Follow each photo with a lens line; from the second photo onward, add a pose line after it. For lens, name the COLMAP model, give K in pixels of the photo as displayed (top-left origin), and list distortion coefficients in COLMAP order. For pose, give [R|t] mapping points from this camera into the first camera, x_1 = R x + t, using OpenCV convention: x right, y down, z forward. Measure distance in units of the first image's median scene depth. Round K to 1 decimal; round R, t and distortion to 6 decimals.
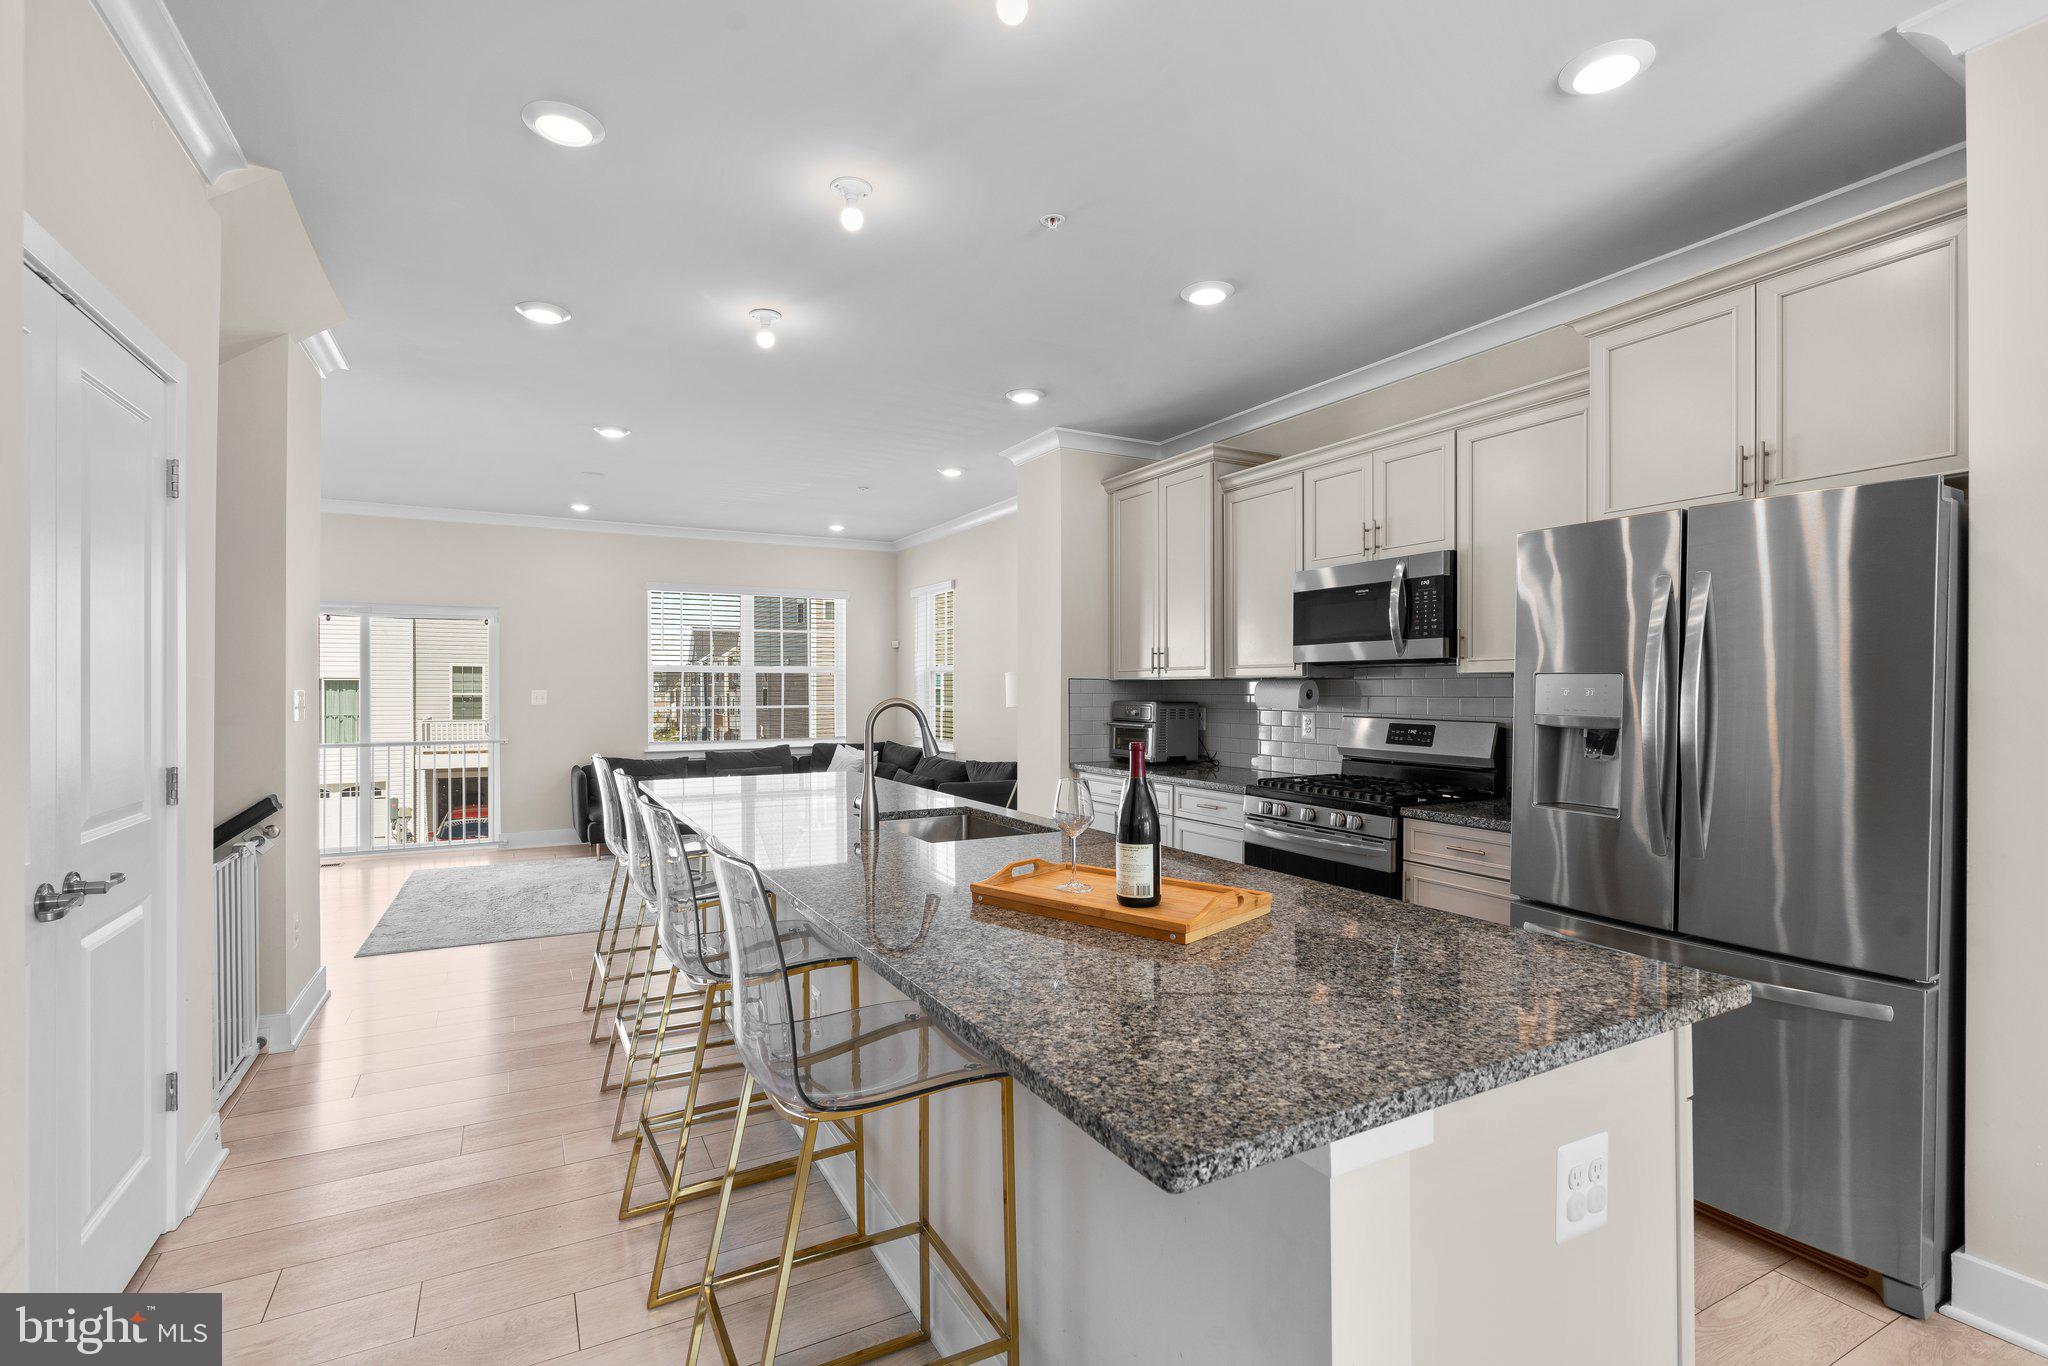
lens RADIAL K [[941.5, 0, 1017.7], [0, 941.5, 687.6], [0, 0, 1]] dist [-0.008328, 0.000133]
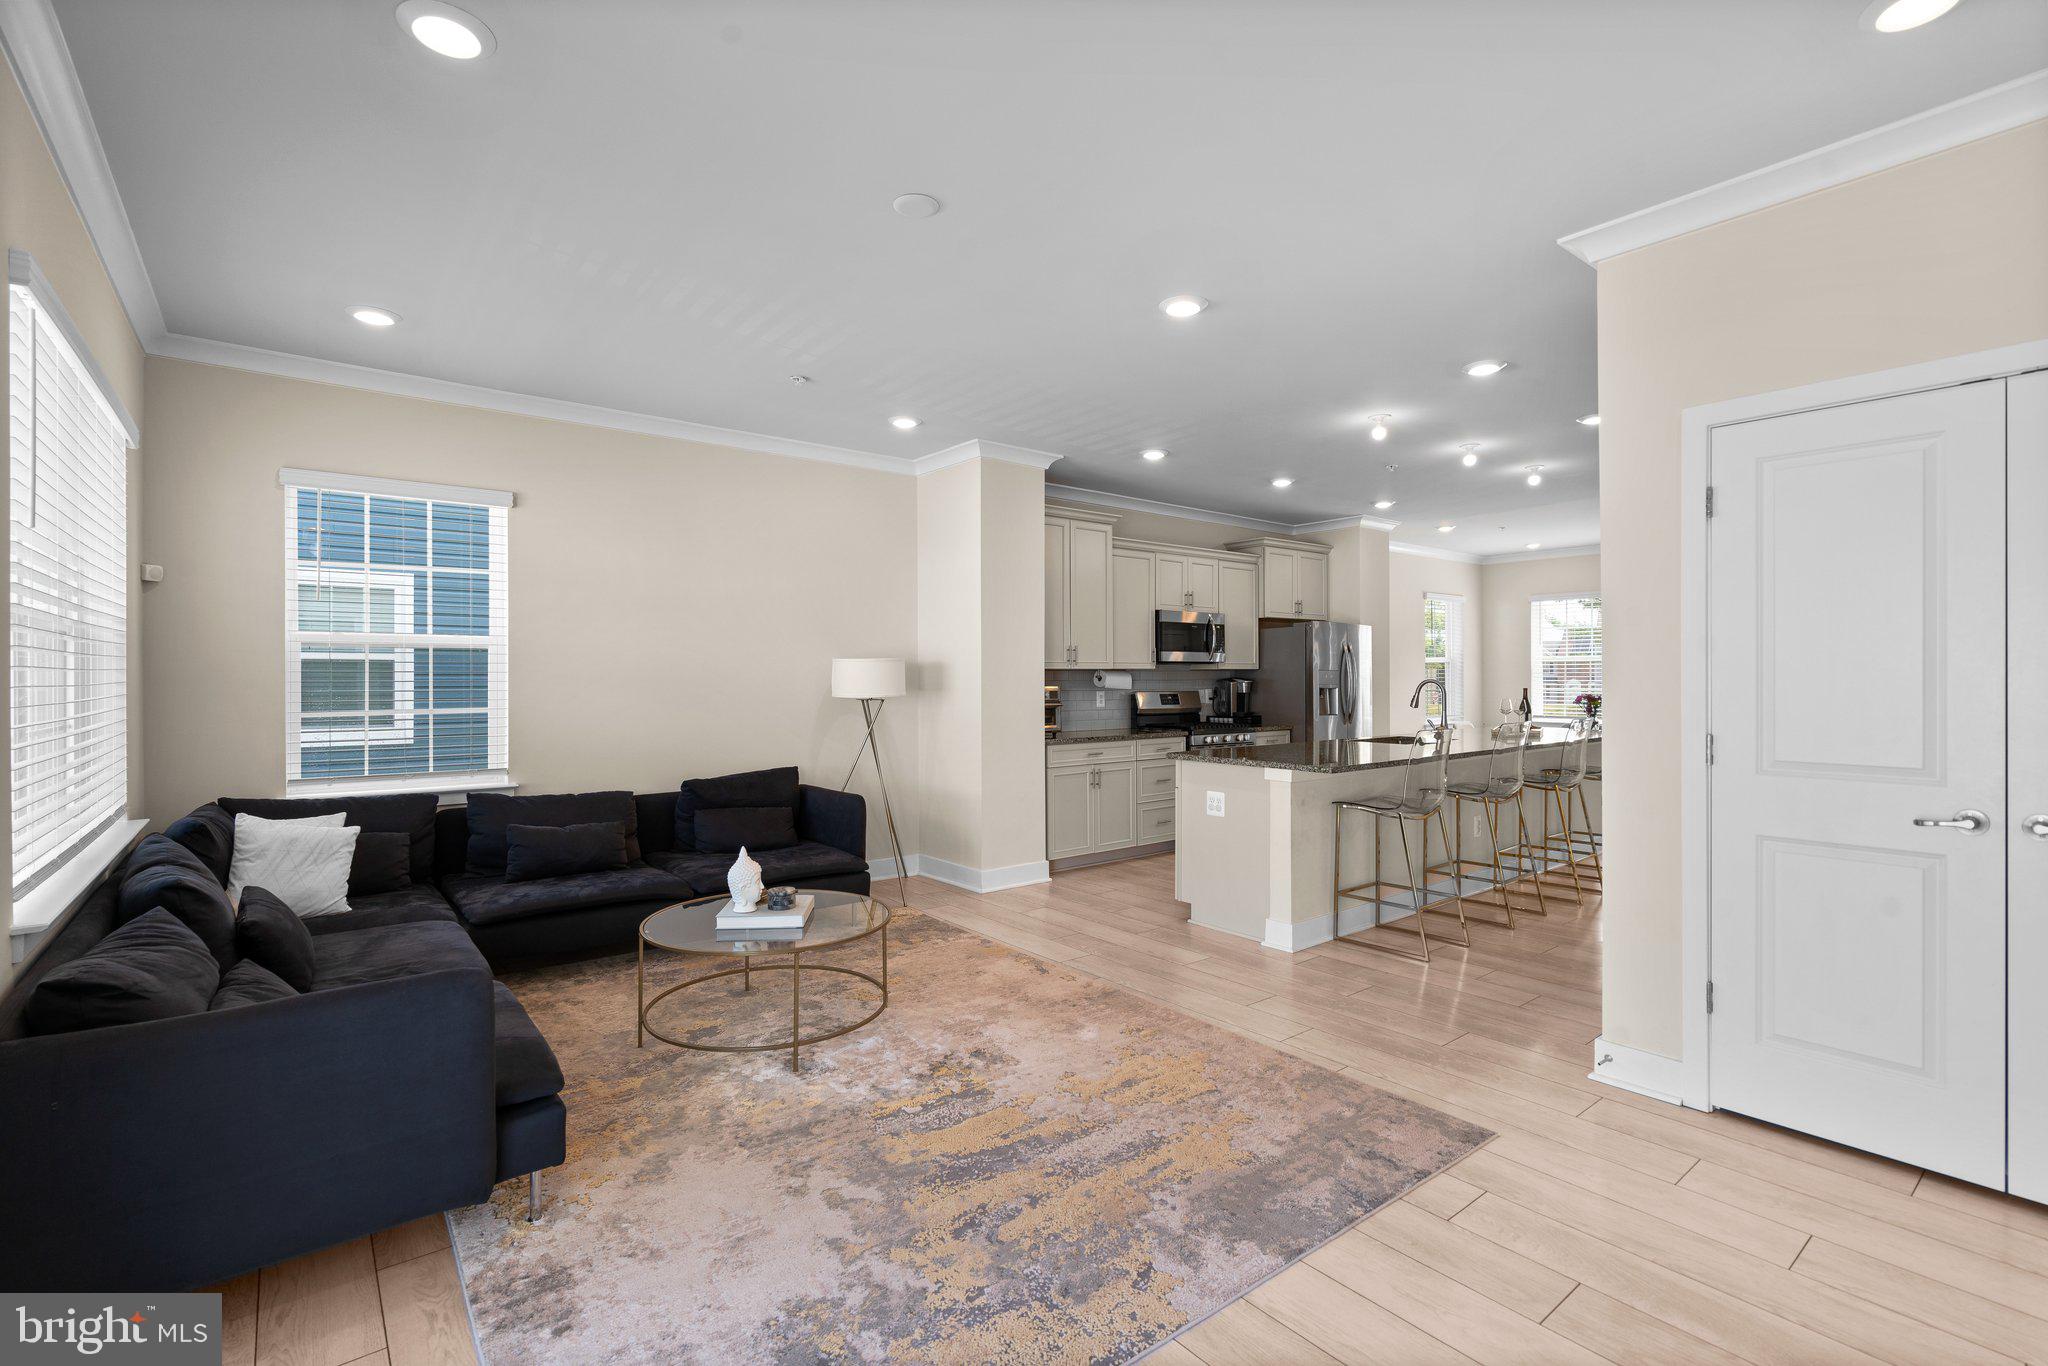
lens RADIAL K [[907.5, 0, 1034.8], [0, 907.5, 702.1], [0, 0, 1]] dist [-0.001464, 0.000100]
pose [[-0.183361, -0.024649, 0.982737, -1.544480], [0.003955, 0.999659, 0.025812, 0.006091], [-0.983038, 0.008619, -0.183201, 1.785303]]
